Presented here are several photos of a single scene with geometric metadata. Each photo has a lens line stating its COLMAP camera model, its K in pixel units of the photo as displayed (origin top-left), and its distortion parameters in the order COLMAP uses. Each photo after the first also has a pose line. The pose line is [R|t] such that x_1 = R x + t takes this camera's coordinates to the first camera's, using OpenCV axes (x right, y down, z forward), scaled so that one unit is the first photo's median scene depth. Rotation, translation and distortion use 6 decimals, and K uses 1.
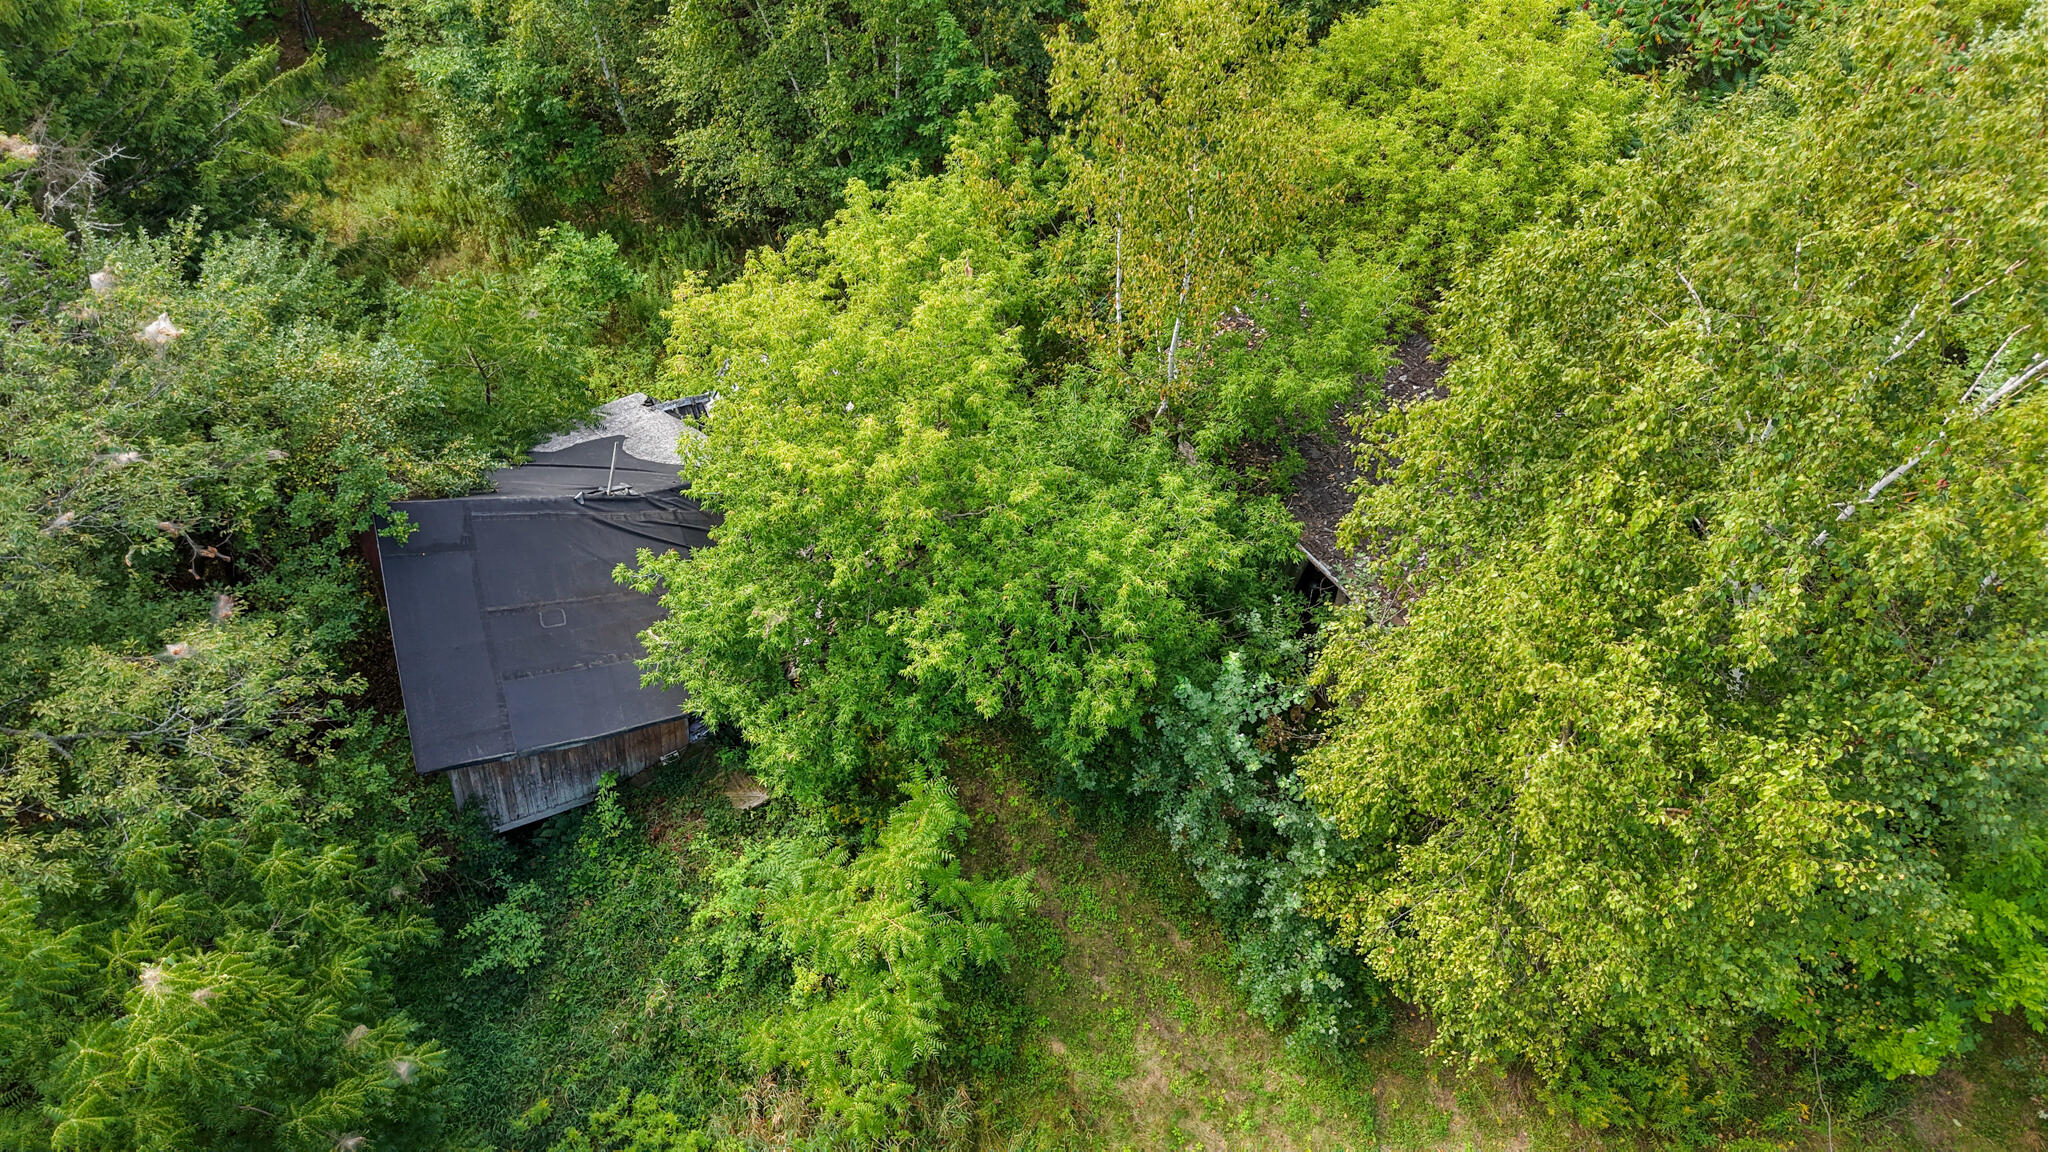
lens RADIAL K [[1374.4, 0, 1021.7], [0, 1374.4, 575.0], [0, 0, 1]] dist [0.035100, -0.035096]
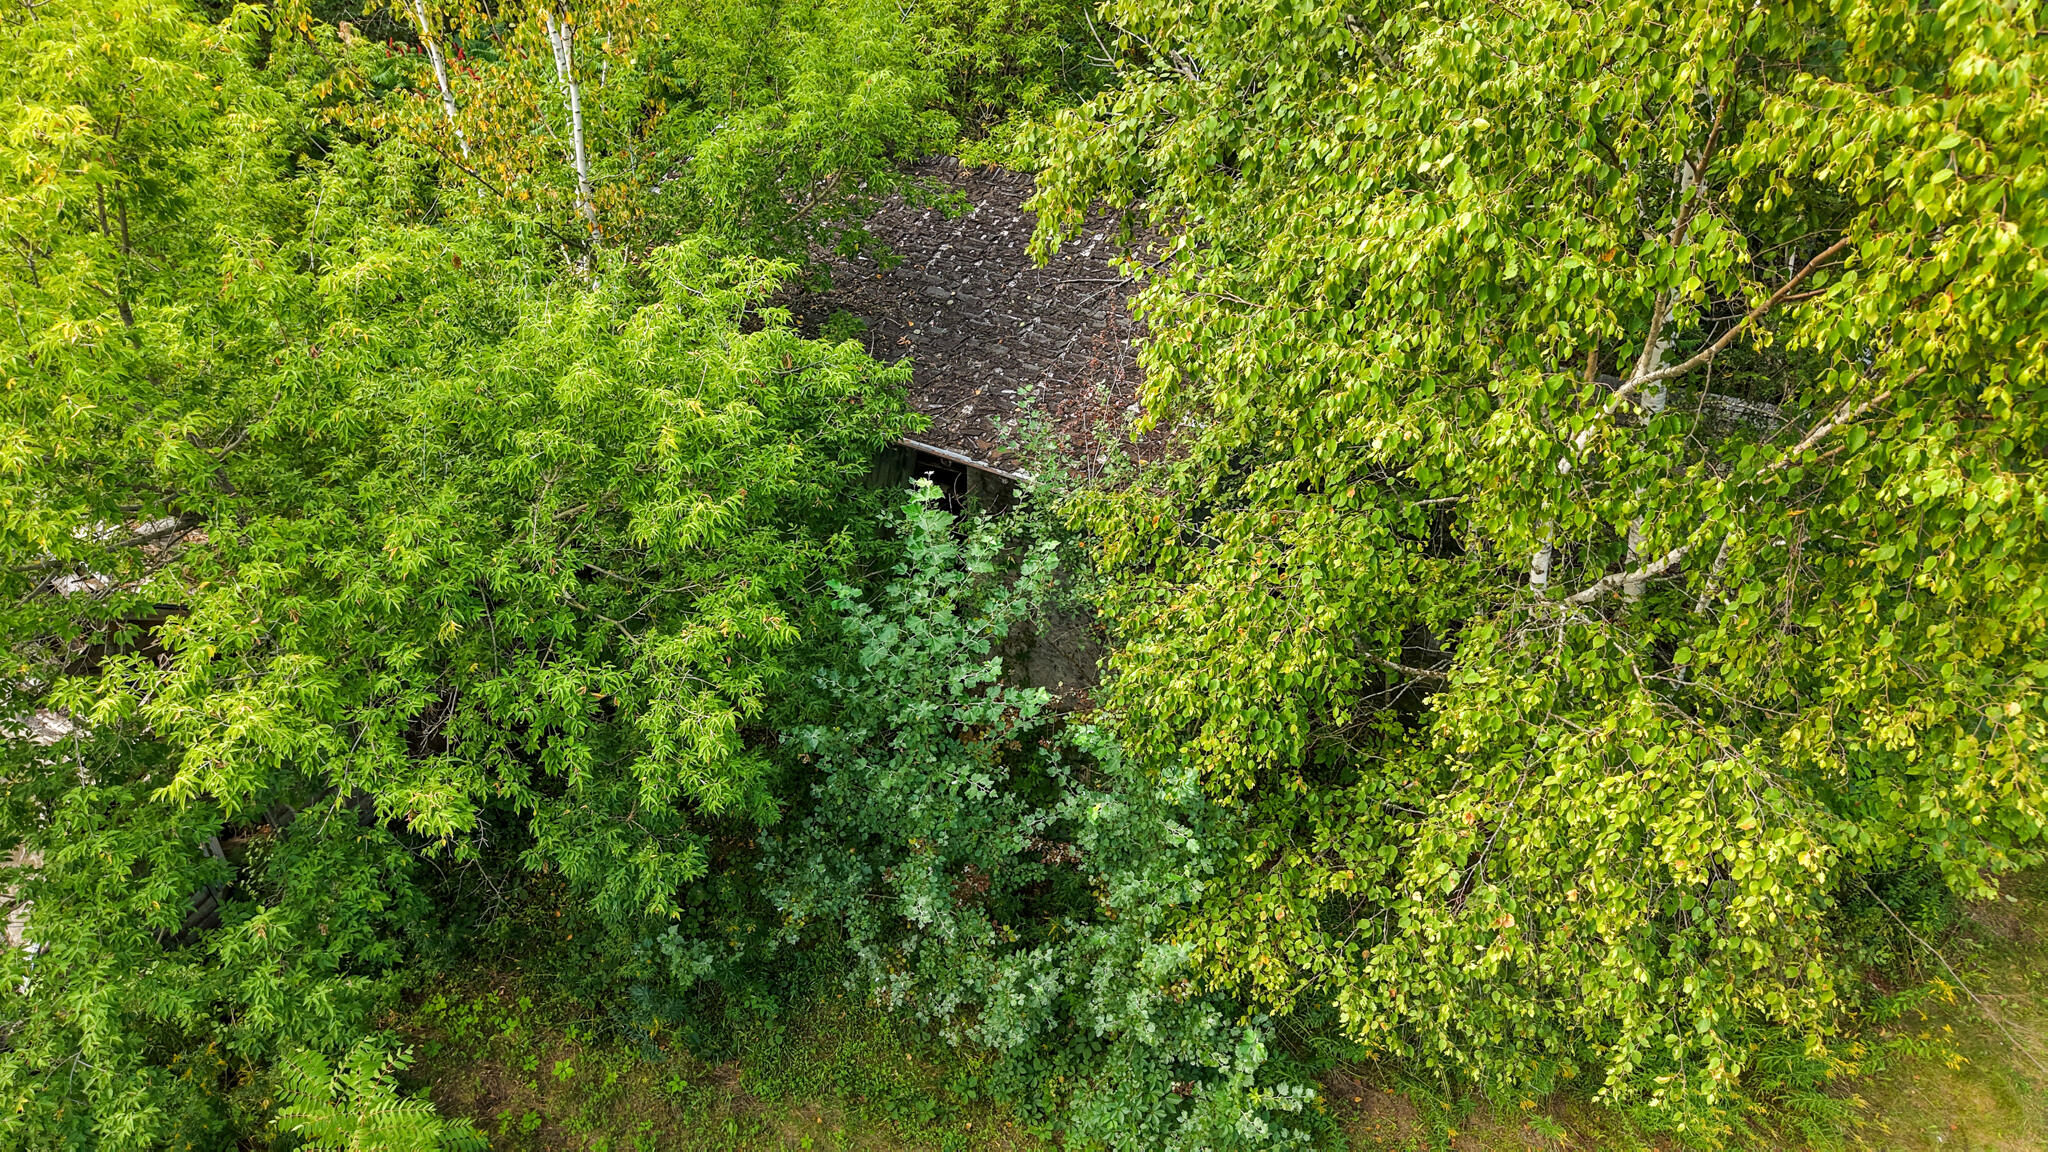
lens RADIAL K [[1374.4, 0, 1031.6], [0, 1374.4, 582.5], [0, 0, 1]] dist [0.035100, -0.035096]
pose [[0.859714, -0.295178, 0.416847, -0.019817], [0.357837, 0.930423, -0.079159, 0.108529], [-0.364478, 0.217217, 0.905523, 0.462255]]
